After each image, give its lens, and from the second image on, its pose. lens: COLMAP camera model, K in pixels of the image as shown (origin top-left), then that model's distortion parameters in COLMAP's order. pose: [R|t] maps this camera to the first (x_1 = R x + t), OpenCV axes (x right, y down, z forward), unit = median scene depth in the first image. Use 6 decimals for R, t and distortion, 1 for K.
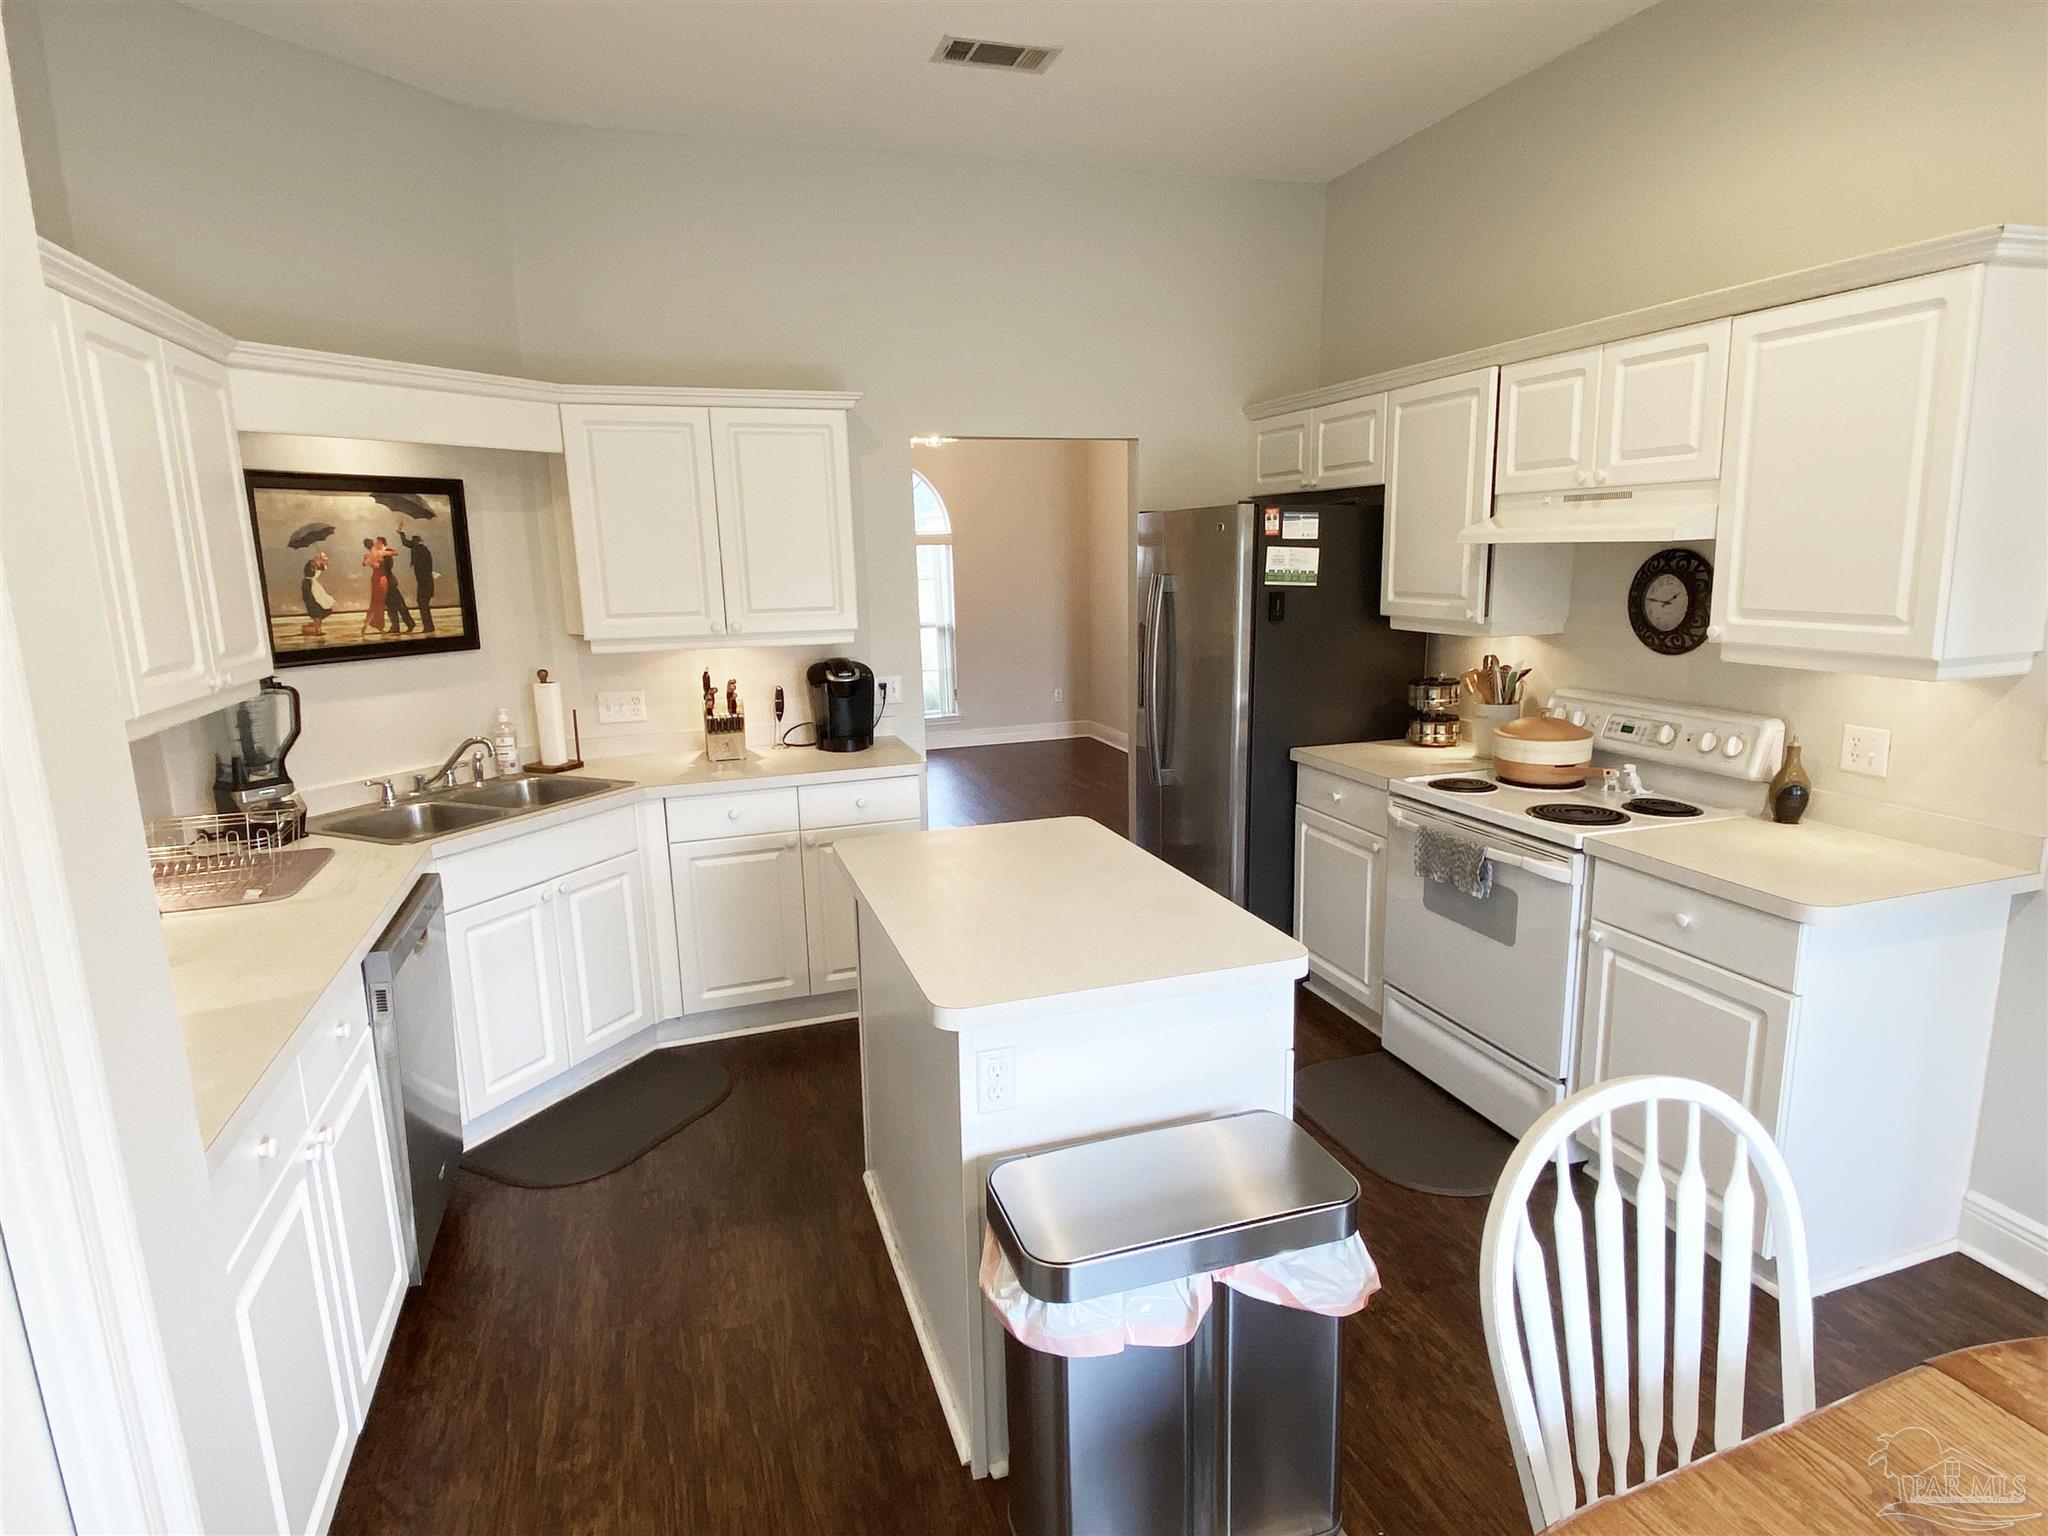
lens RADIAL K [[1118.3, 0, 1021.8], [0, 1118.3, 765.3], [0, 0, 1]] dist [0.043788, -0.043847]
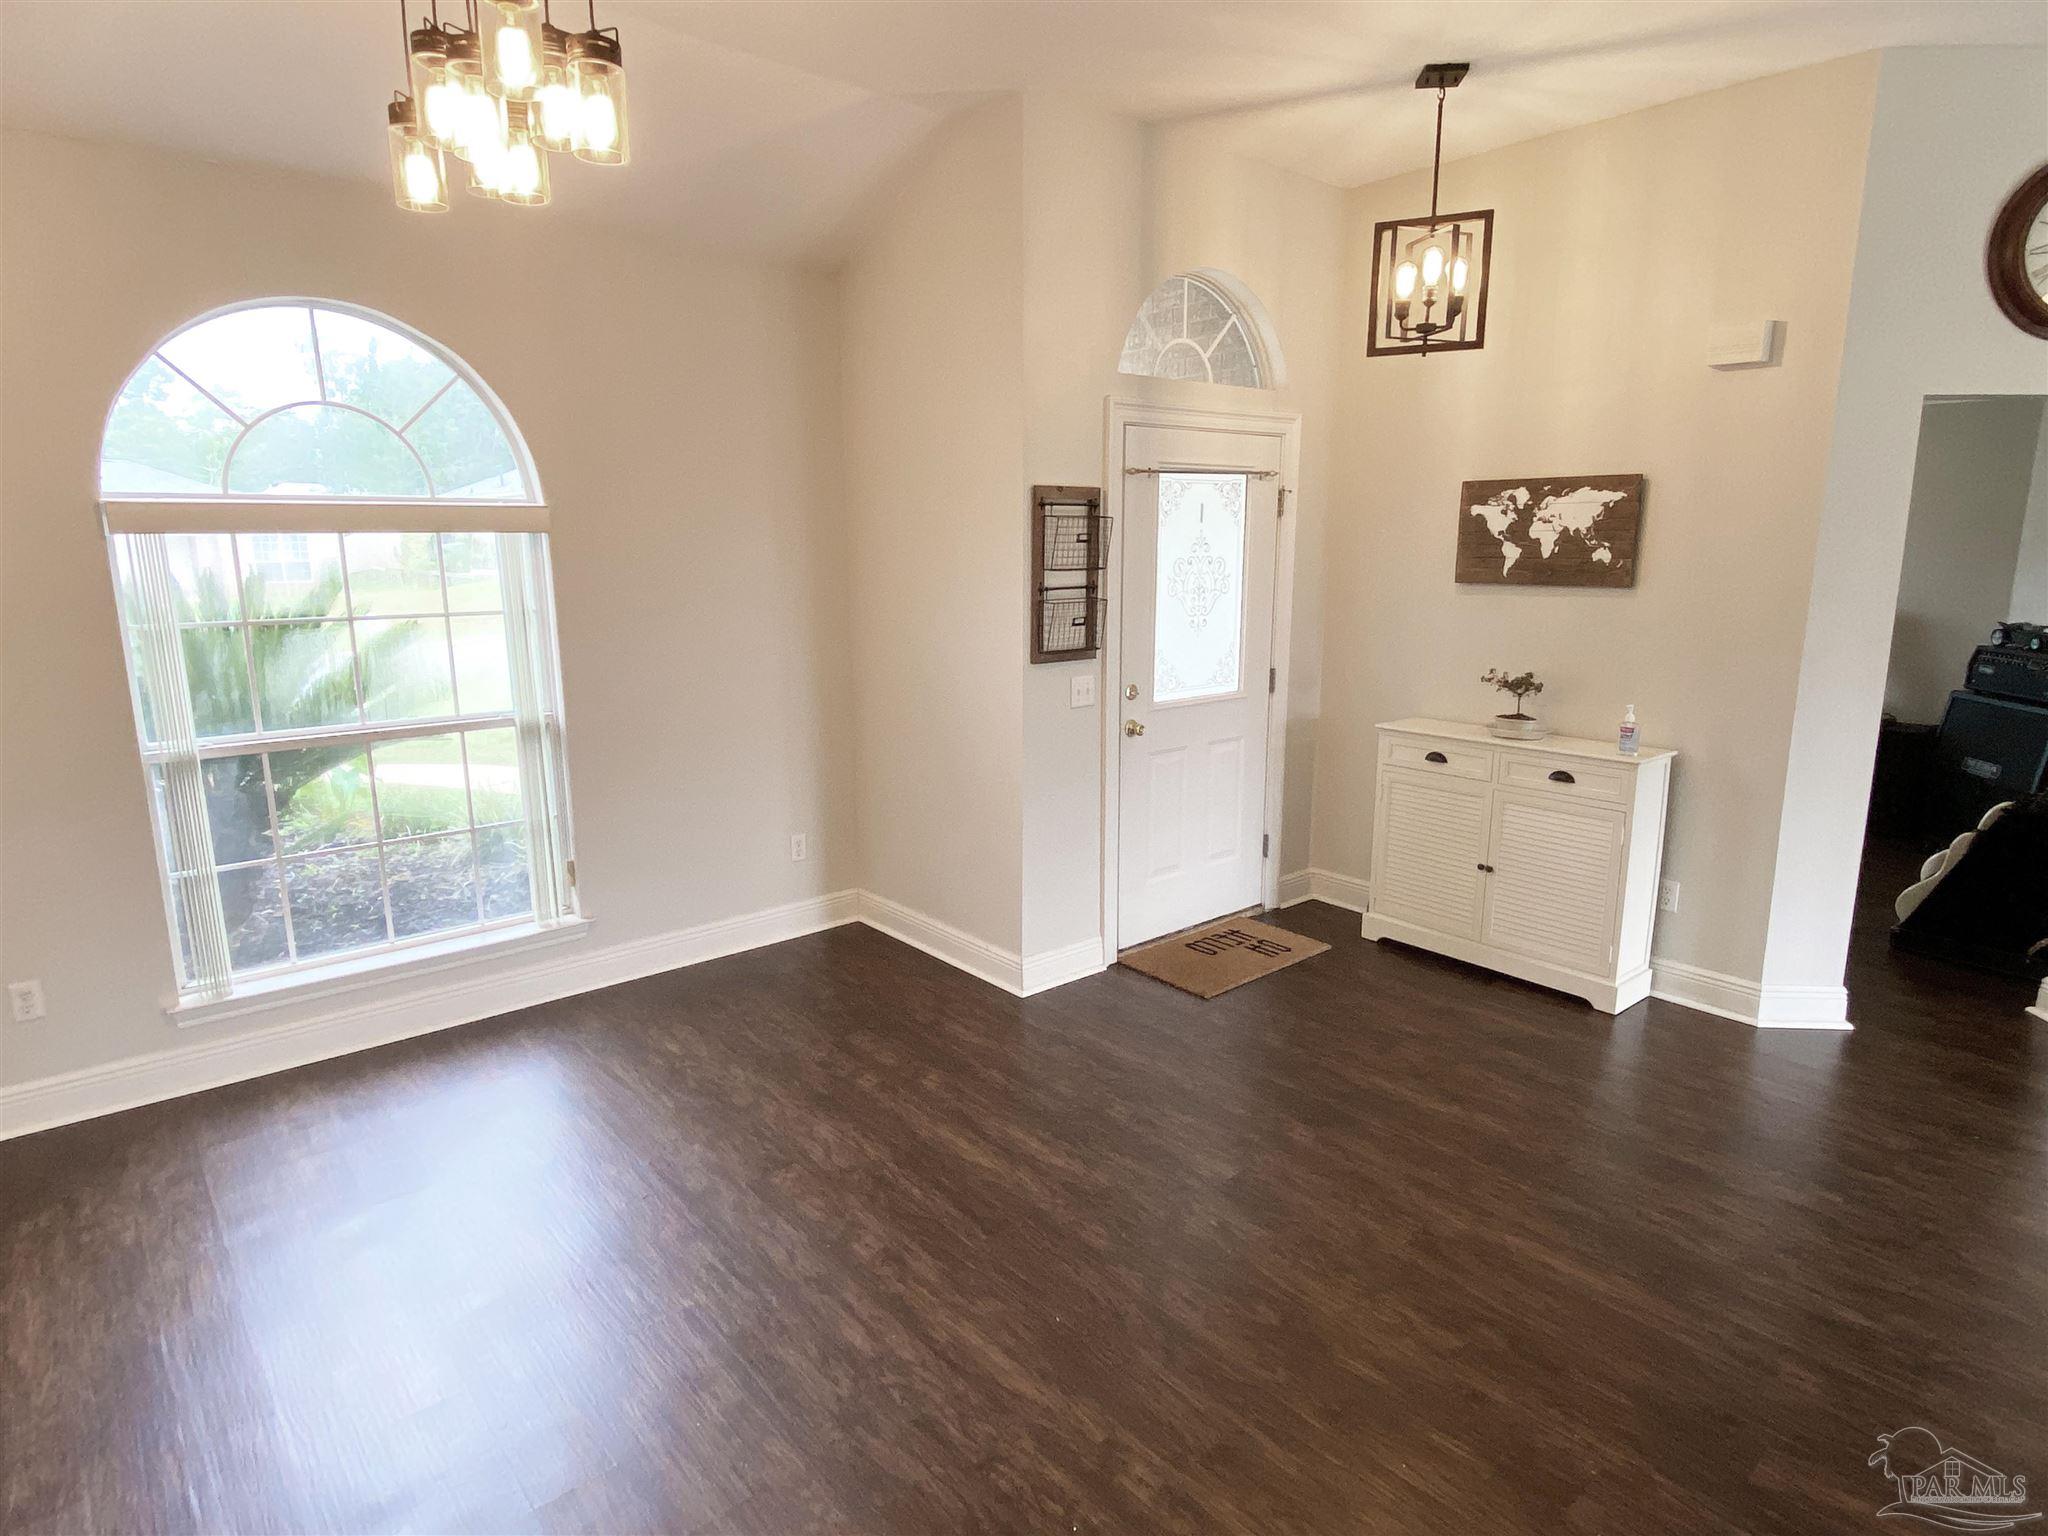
lens RADIAL K [[1116.9, 0, 1025.7], [0, 1116.9, 767.9], [0, 0, 1]] dist [0.065813, -0.064833]
pose [[0.922888, -0.056350, 0.380922, -0.170011], [0.055074, 0.998380, 0.014257, -0.280934], [-0.381109, 0.007821, 0.924497, 1.428994]]
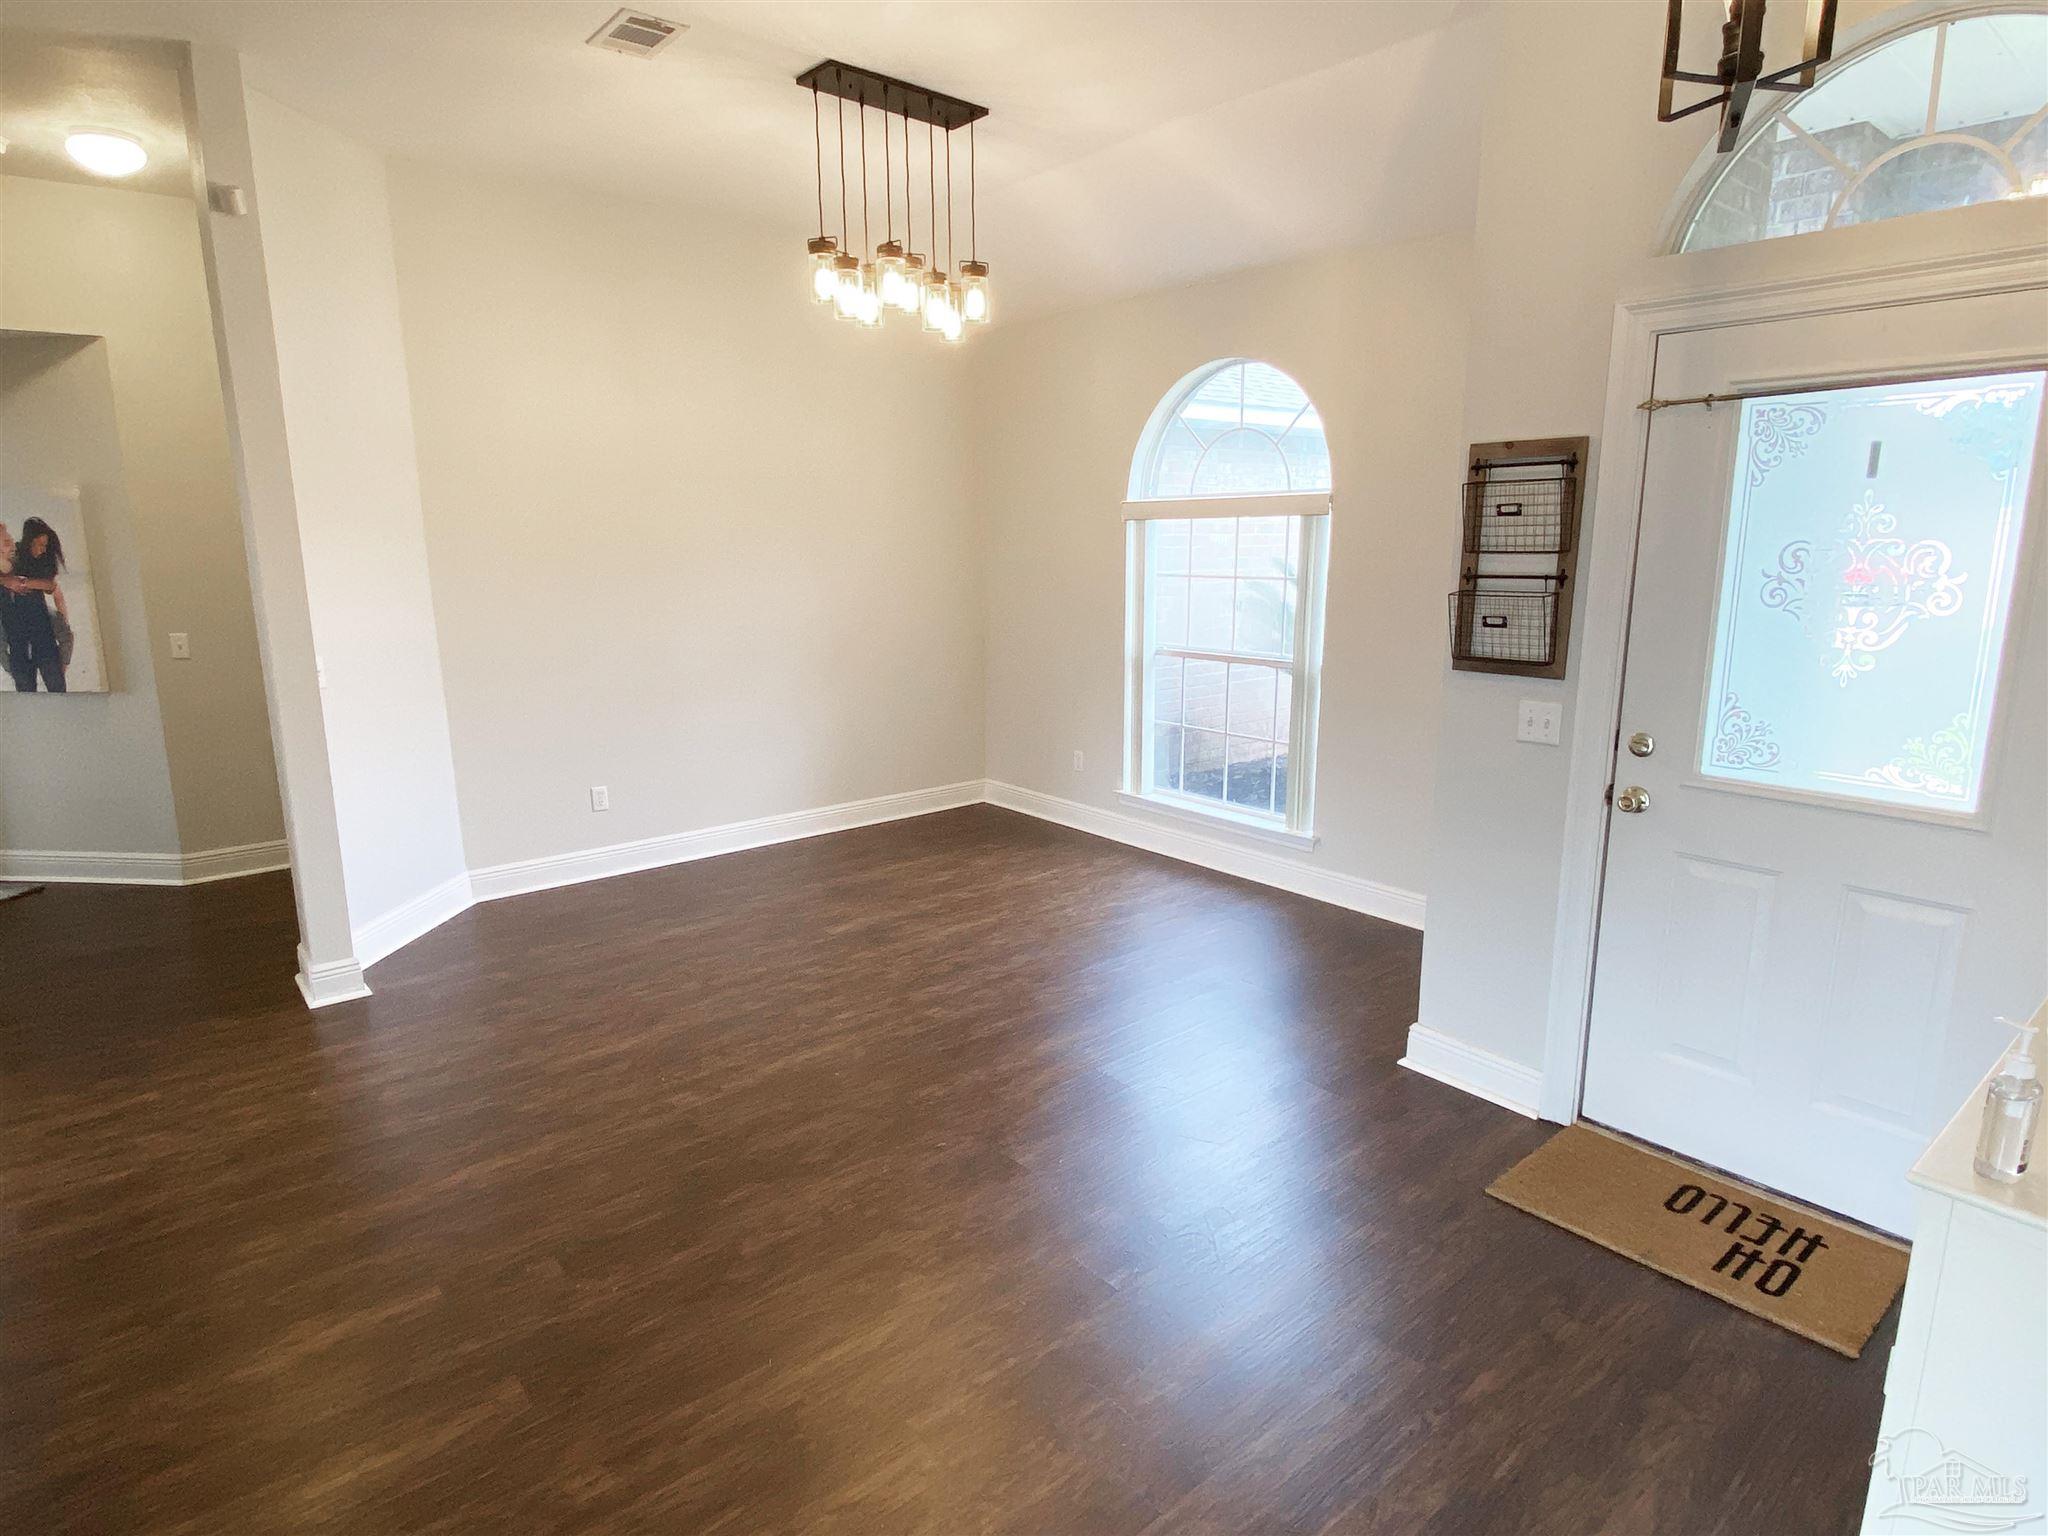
lens RADIAL K [[1116.9, 0, 1025.7], [0, 1116.9, 767.9], [0, 0, 1]] dist [0.065813, -0.064833]
pose [[0.379997, 0.213562, -0.899996, 0.996035], [-0.183127, 0.971093, 0.153113, -0.368783], [0.906679, 0.106631, 0.408122, 1.796473]]
